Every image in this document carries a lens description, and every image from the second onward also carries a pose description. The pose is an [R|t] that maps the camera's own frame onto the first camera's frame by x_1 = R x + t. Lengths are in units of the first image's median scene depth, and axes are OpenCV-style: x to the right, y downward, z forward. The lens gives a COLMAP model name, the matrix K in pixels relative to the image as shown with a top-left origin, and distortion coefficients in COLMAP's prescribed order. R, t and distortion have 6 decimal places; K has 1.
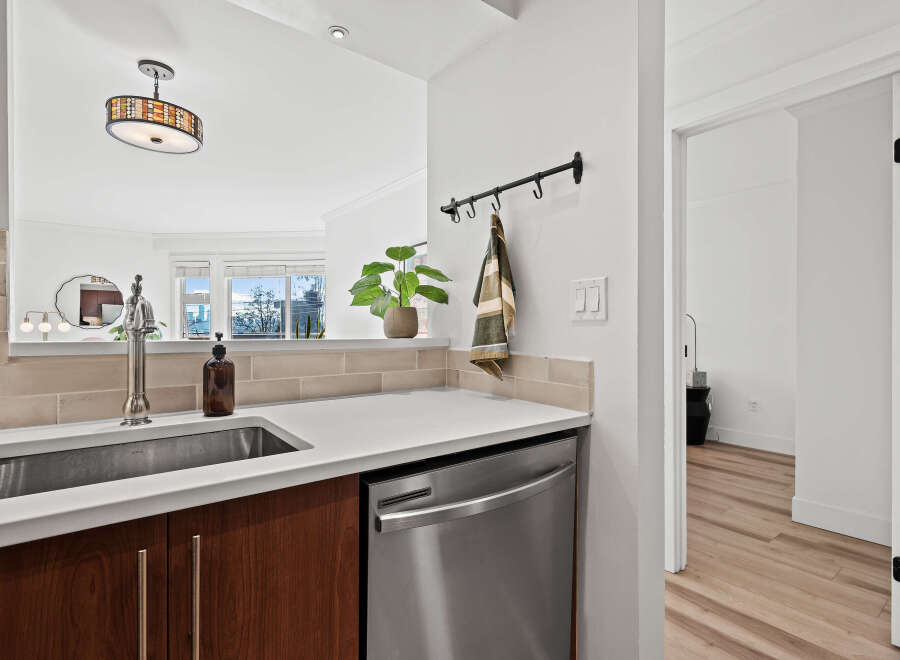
lens RADIAL K [[464.4, 0, 451.7], [0, 464.4, 333.1], [0, 0, 1]] dist [0.003628, 0.000040]
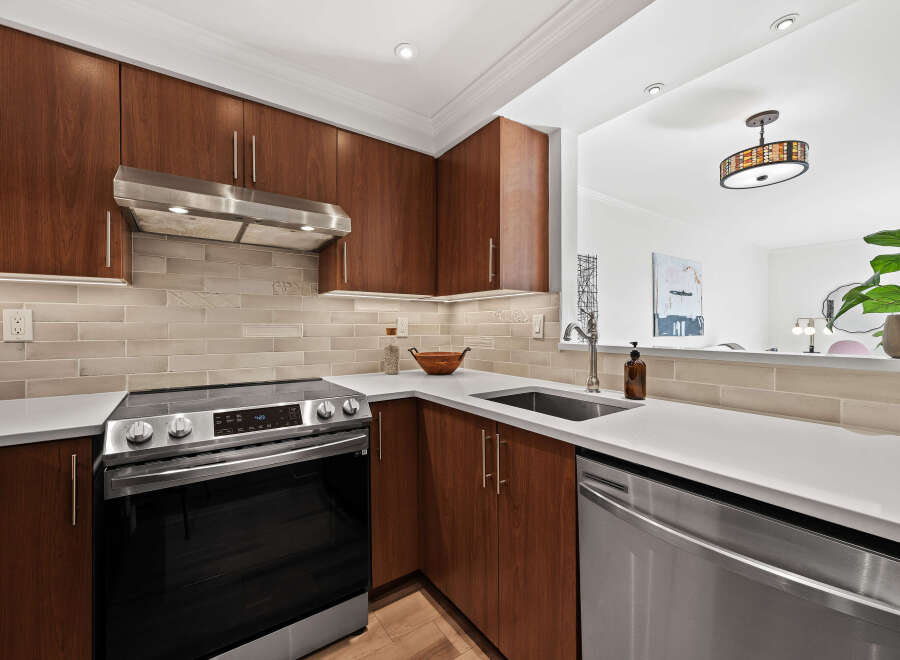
lens RADIAL K [[373.1, 0, 447.5], [0, 373.1, 328.8], [0, 0, 1]] dist [-0.003489, 0.001013]
pose [[-0.064120, 0.002692, -0.997939, 0.375901], [-0.013066, 0.999908, 0.003537, -0.020405], [0.997857, 0.013266, -0.064079, 0.266012]]
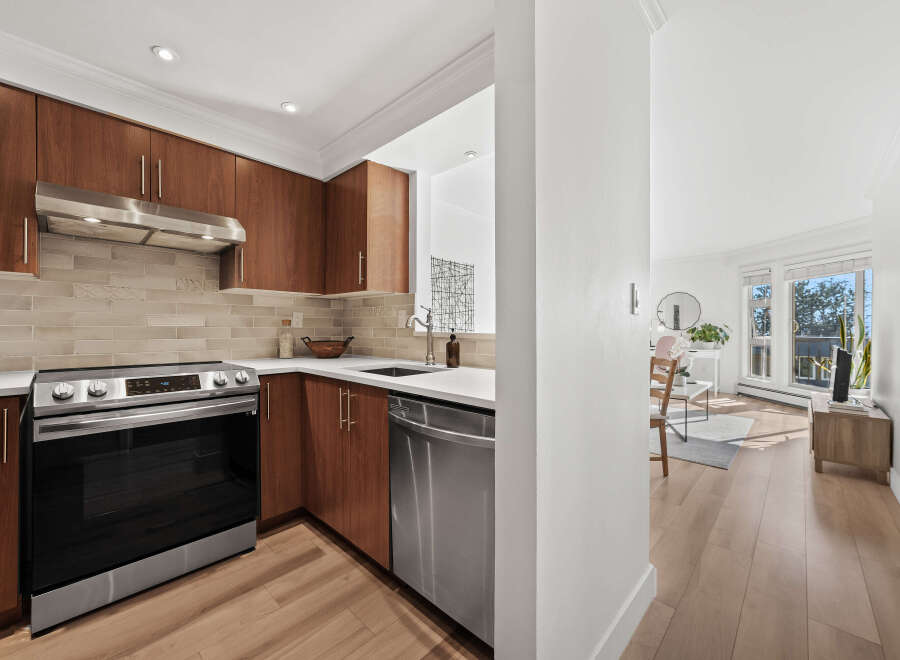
lens RADIAL K [[373.1, 0, 445.2], [0, 373.1, 329.0], [0, 0, 1]] dist [-0.003489, 0.001013]
pose [[0.123412, 0.003035, -0.992351, 0.635947], [-0.019152, 0.999816, 0.000676, 0.001103], [0.992171, 0.018922, 0.123448, 0.408643]]
